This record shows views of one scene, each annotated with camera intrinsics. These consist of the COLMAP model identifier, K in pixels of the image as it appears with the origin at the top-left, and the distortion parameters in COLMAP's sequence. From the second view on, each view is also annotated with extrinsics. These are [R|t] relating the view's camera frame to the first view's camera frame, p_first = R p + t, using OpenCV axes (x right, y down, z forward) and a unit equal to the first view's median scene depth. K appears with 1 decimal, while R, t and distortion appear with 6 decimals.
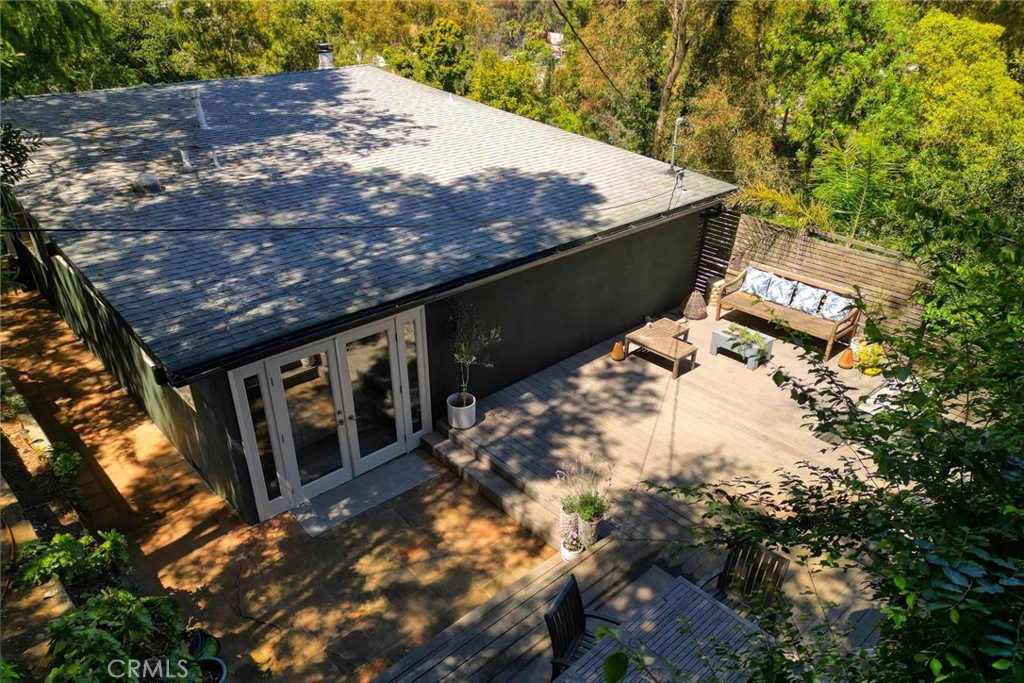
lens RADIAL K [[733.0, 0, 511.7], [0, 733.0, 318.3], [0, 0, 1]] dist [0.026589, -0.008919]
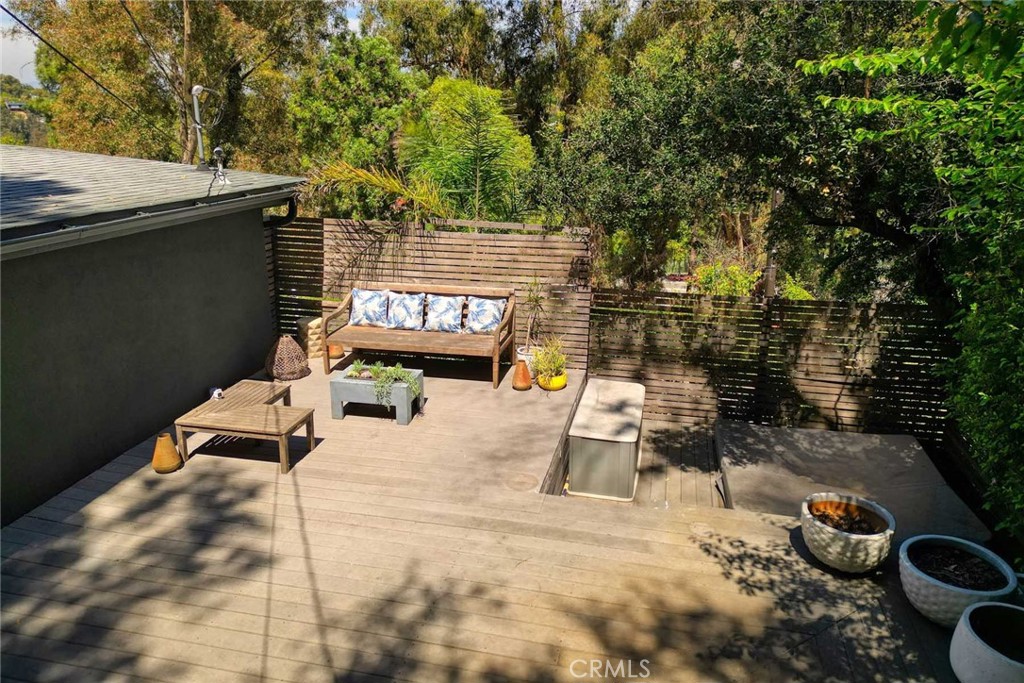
lens RADIAL K [[733.0, 0, 511.7], [0, 733.0, 318.3], [0, 0, 1]] dist [0.026589, -0.008919]
pose [[0.819837, -0.167491, 0.547553, 0.070646], [0.251619, 0.964368, -0.081752, 0.052567], [-0.514350, 0.204798, 0.832768, 0.389771]]
